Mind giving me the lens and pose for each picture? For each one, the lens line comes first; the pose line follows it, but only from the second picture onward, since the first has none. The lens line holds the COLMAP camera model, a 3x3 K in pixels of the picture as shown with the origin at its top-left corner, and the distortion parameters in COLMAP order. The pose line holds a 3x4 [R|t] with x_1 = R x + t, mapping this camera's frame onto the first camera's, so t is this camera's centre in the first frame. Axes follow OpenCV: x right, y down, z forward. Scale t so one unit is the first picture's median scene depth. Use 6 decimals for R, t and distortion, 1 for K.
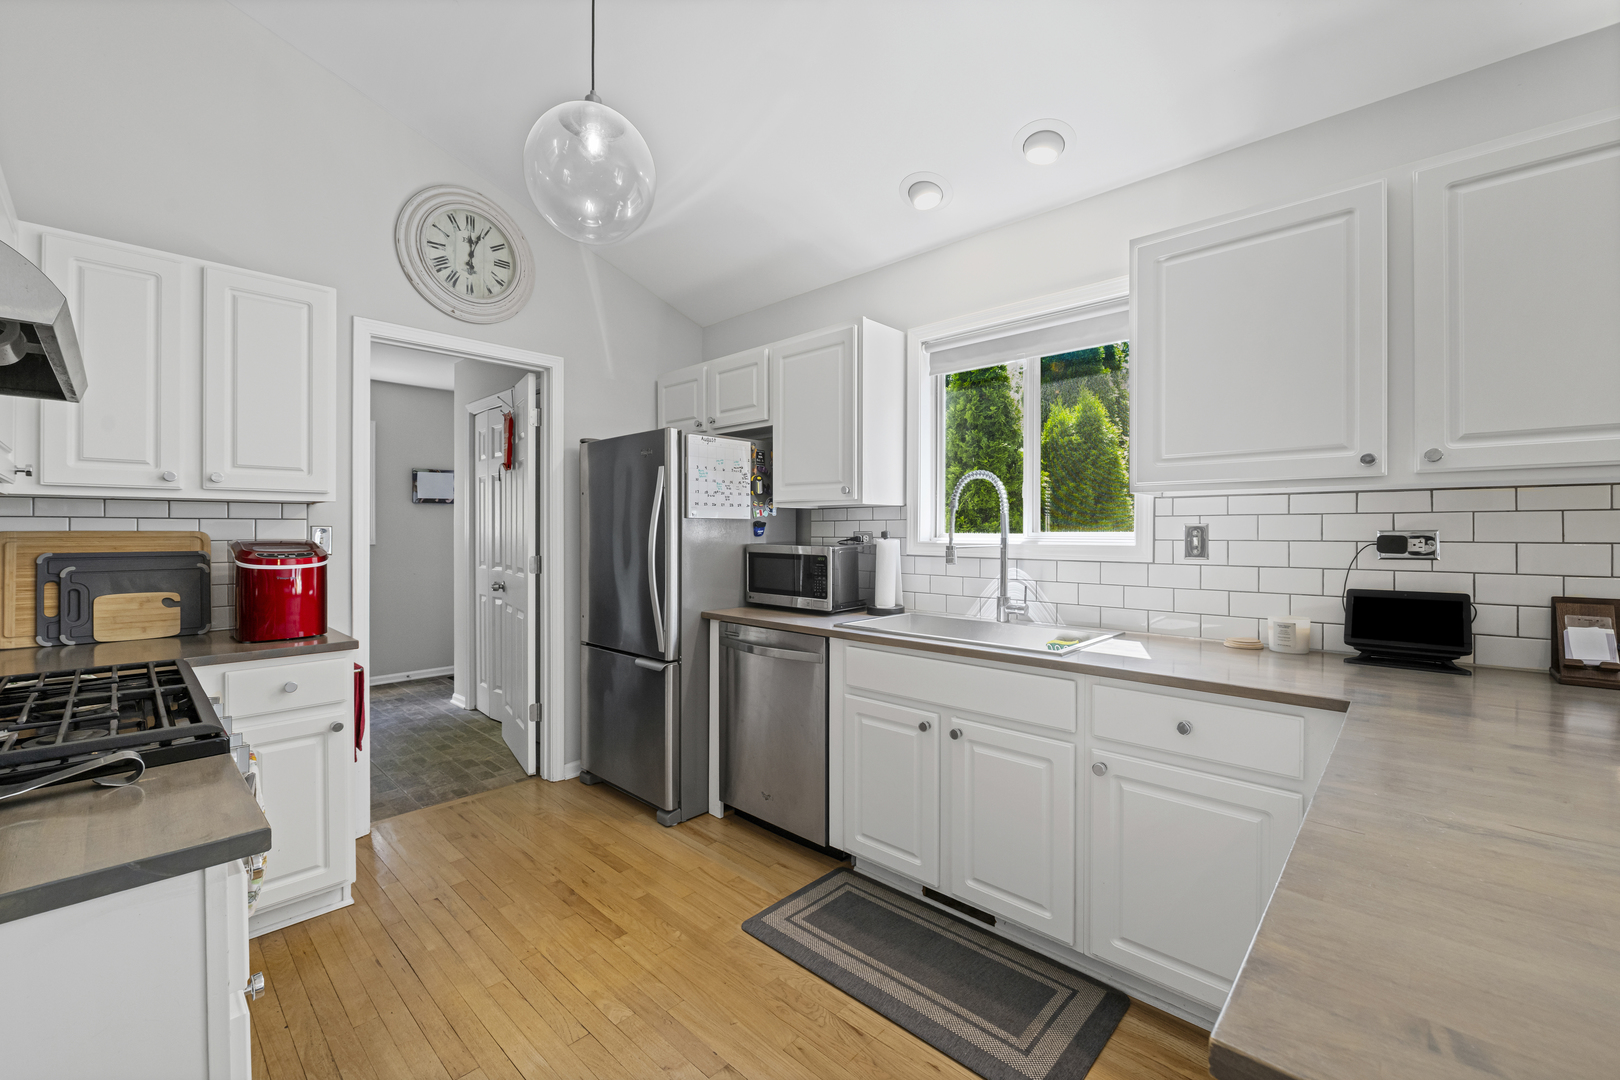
lens RADIAL K [[659.5, 0, 802.0], [0, 659.5, 532.2], [0, 0, 1]] dist [-0.007003, 0.000001]
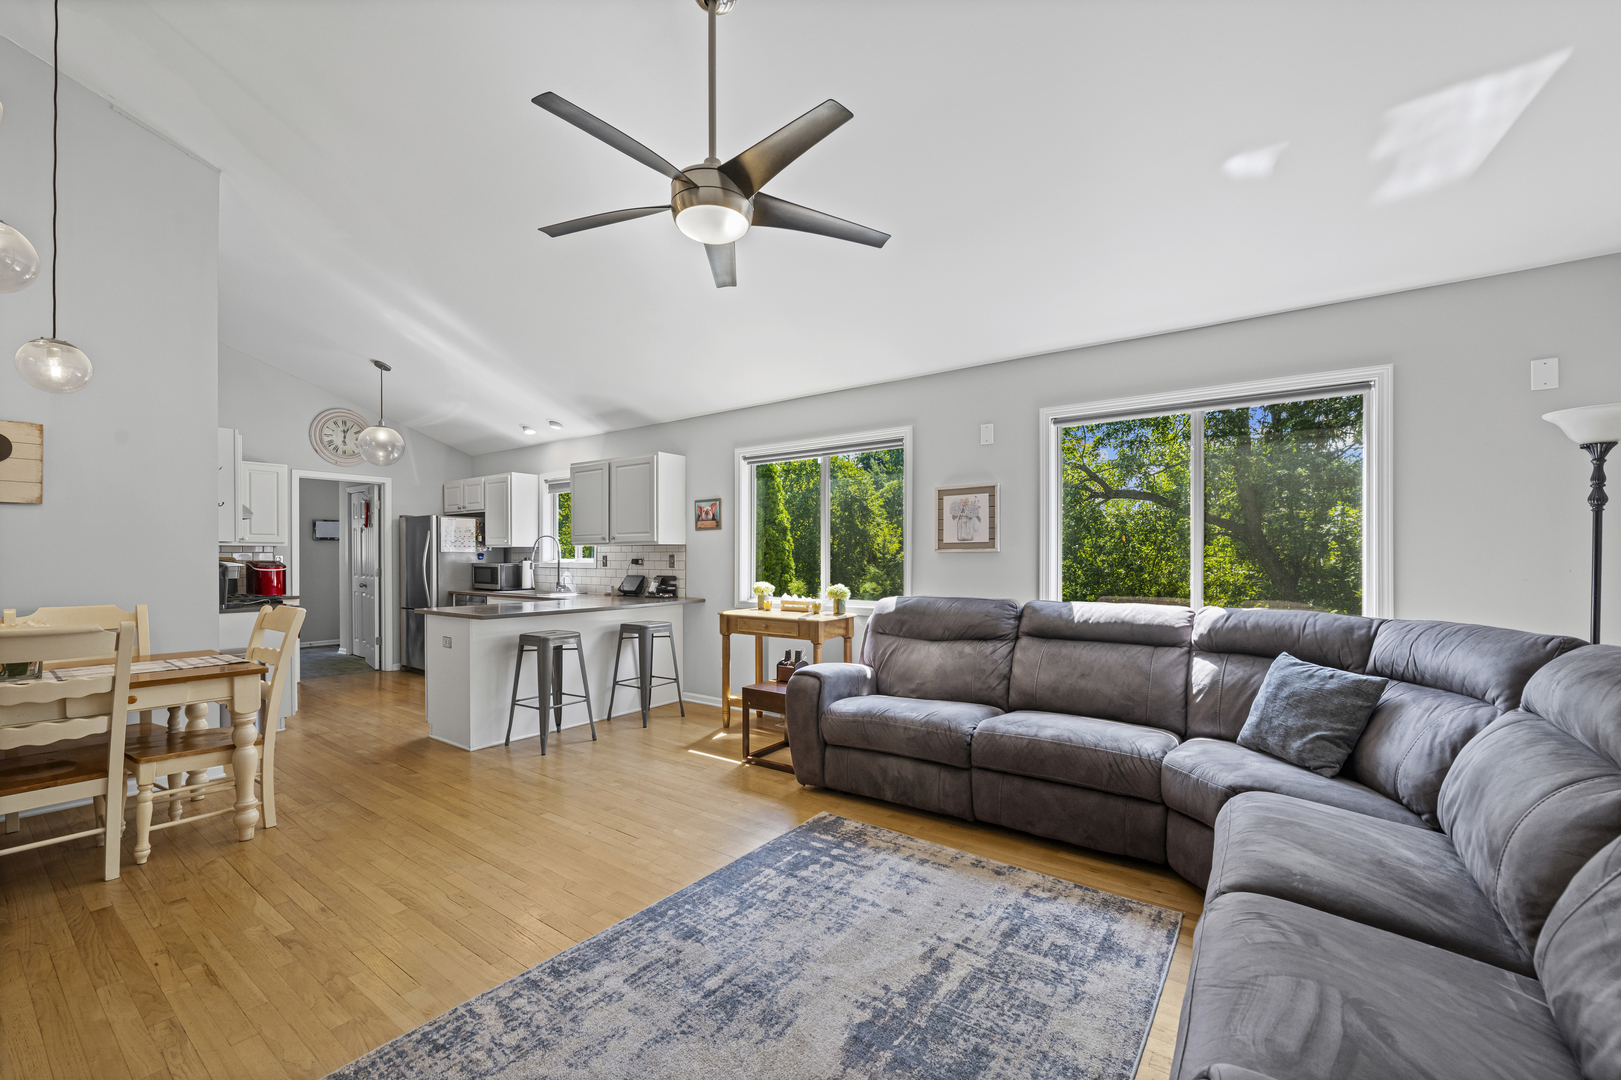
lens RADIAL K [[659.9, 0, 814.2], [0, 659.9, 561.9], [0, 0, 1]] dist [-0.007003, 0.000001]
pose [[0.991441, 0.000615, 0.130558, 0.831030], [-0.001541, 0.999974, 0.006987, -0.003341], [-0.130550, -0.007128, 0.991416, -1.508088]]
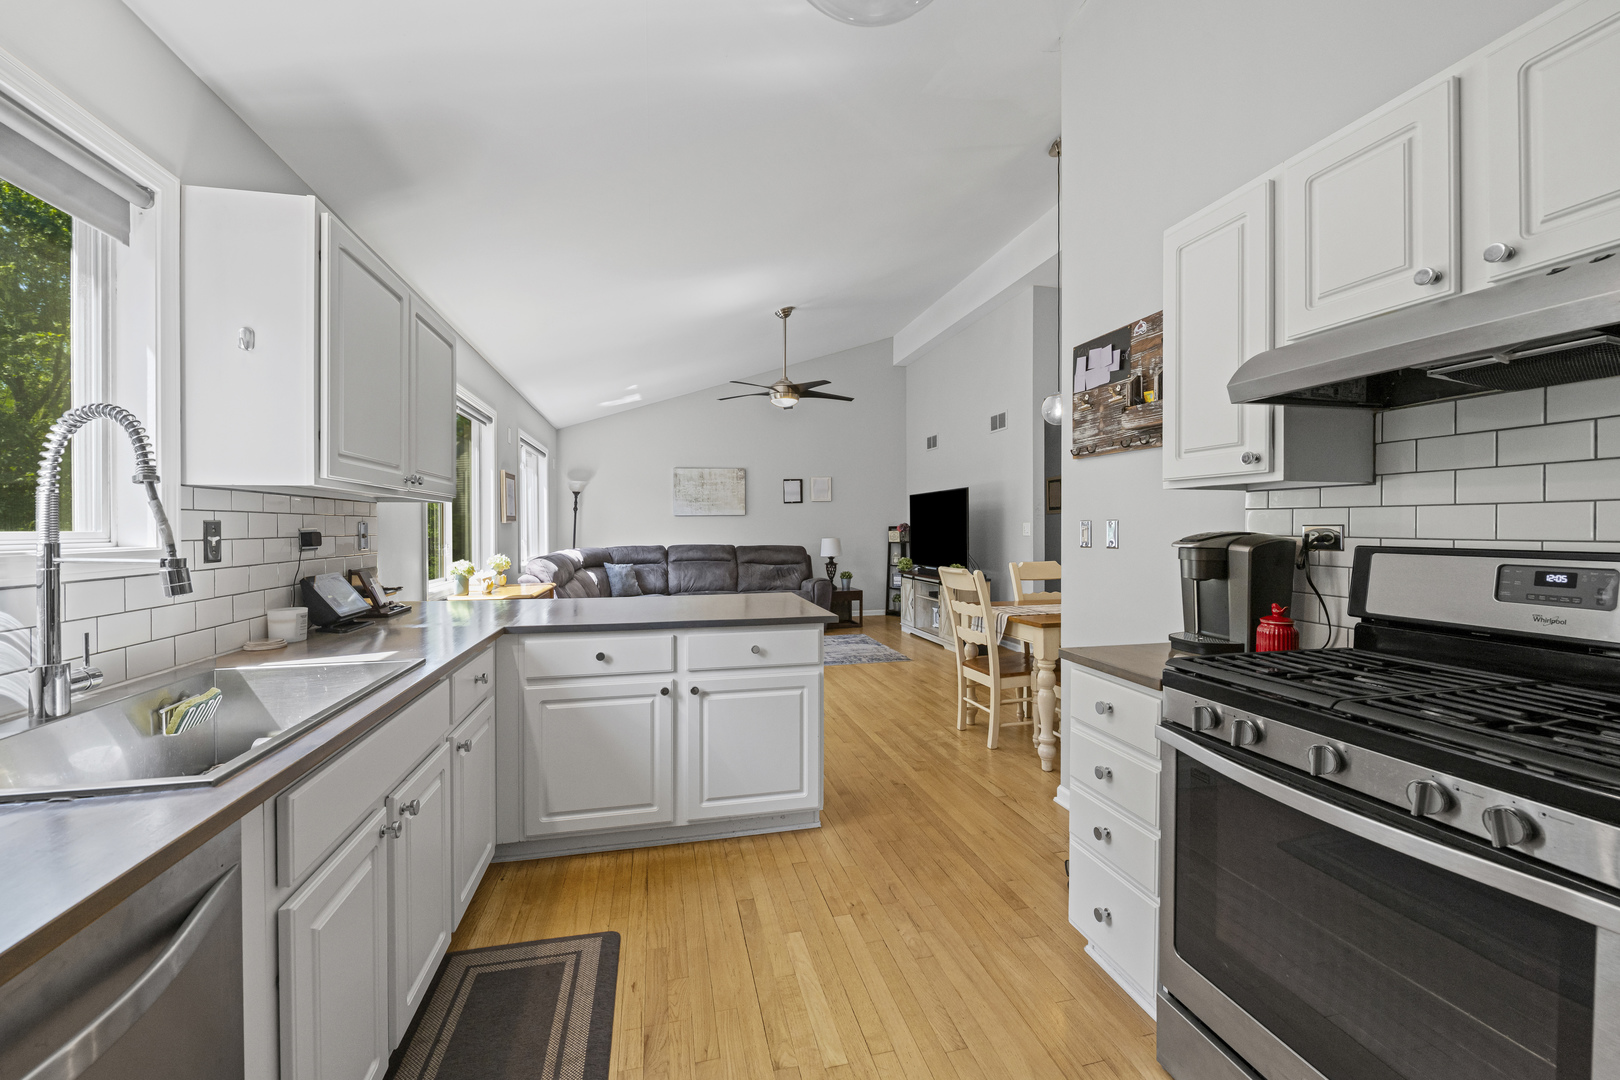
lens RADIAL K [[659.5, 0, 804.6], [0, 659.5, 529.5], [0, 0, 1]] dist [-0.007003, 0.000001]
pose [[-0.838289, 0.005247, 0.545200, -0.450102], [0.008695, 0.999955, 0.003746, 0.003387], [-0.545156, 0.007880, -0.838297, 1.176422]]
